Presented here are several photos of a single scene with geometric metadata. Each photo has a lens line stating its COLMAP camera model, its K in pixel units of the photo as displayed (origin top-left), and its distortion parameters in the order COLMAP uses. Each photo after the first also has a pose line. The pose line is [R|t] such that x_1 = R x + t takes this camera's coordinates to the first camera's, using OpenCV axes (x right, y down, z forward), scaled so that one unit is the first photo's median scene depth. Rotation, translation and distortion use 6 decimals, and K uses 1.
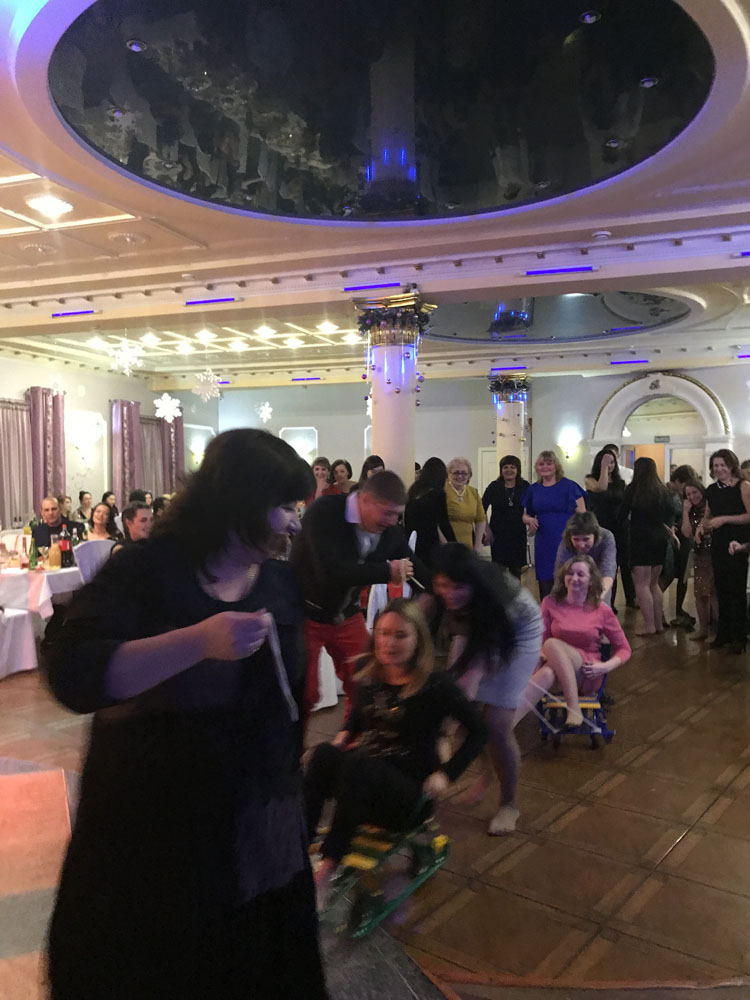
lens RADIAL K [[809.1, 0, 374.6], [0, 809.1, 510.3], [0, 0, 1]] dist [0.116026, -0.324047]
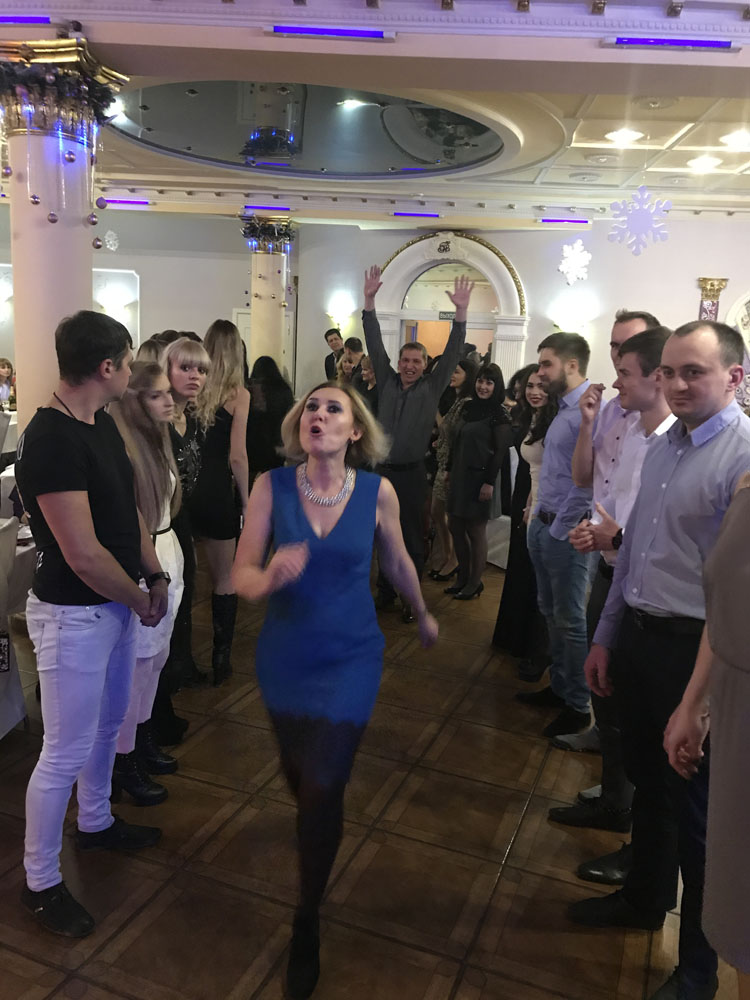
lens RADIAL K [[815.9, 0, 379.8], [0, 815.9, 495.7], [0, 0, 1]] dist [0.018964, -0.000238]
pose [[0.959585, -0.000670, 0.281418, 0.053900], [-0.044243, 0.987202, 0.153213, -0.032362], [-0.277919, -0.159472, 0.947275, 0.215502]]
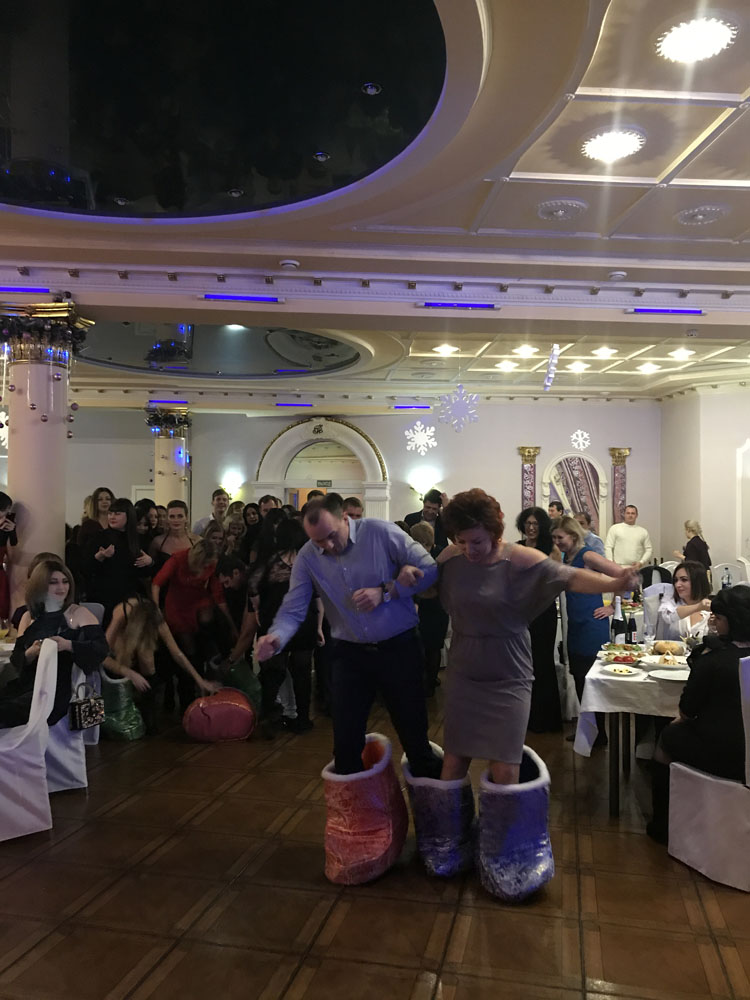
lens RADIAL K [[809.1, 0, 374.6], [0, 809.1, 510.3], [0, 0, 1]] dist [0.116026, -0.324047]
pose [[0.909234, 0.013657, 0.416062, -0.006149], [0.004420, 0.999089, -0.042453, -0.012433], [-0.416263, 0.040439, 0.908345, 0.076606]]
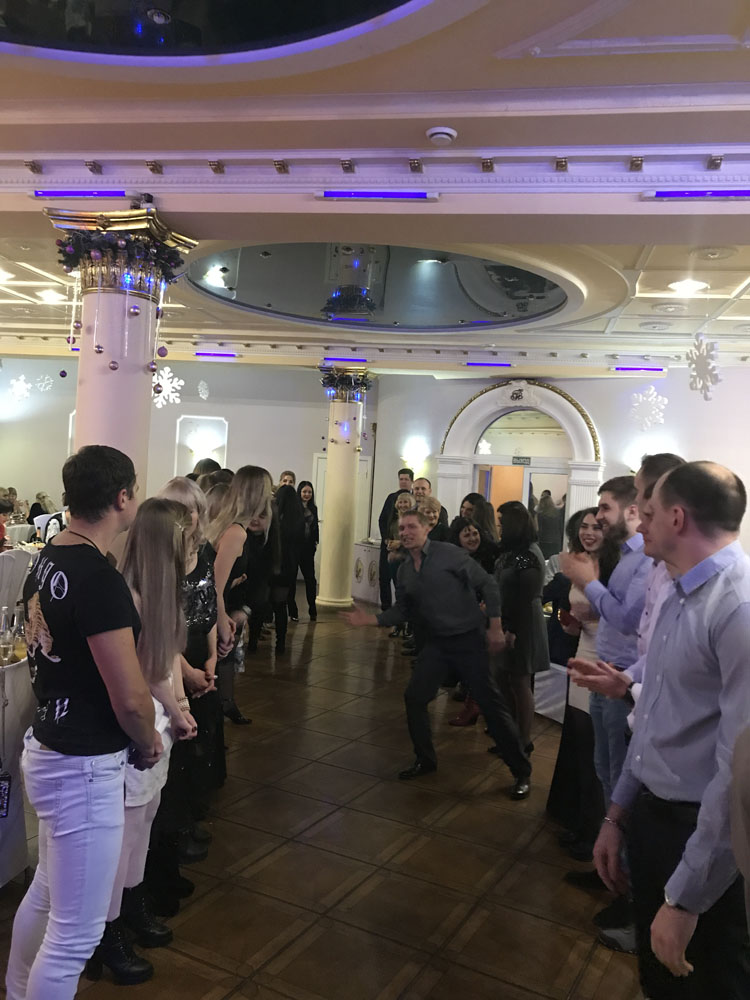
lens RADIAL K [[815.9, 0, 379.8], [0, 815.9, 495.7], [0, 0, 1]] dist [0.018964, -0.000238]
pose [[0.984314, 0.059169, 0.166205, 0.079019], [-0.057220, 0.998225, -0.016497, -0.031782], [-0.166886, 0.006728, 0.985953, 0.221432]]
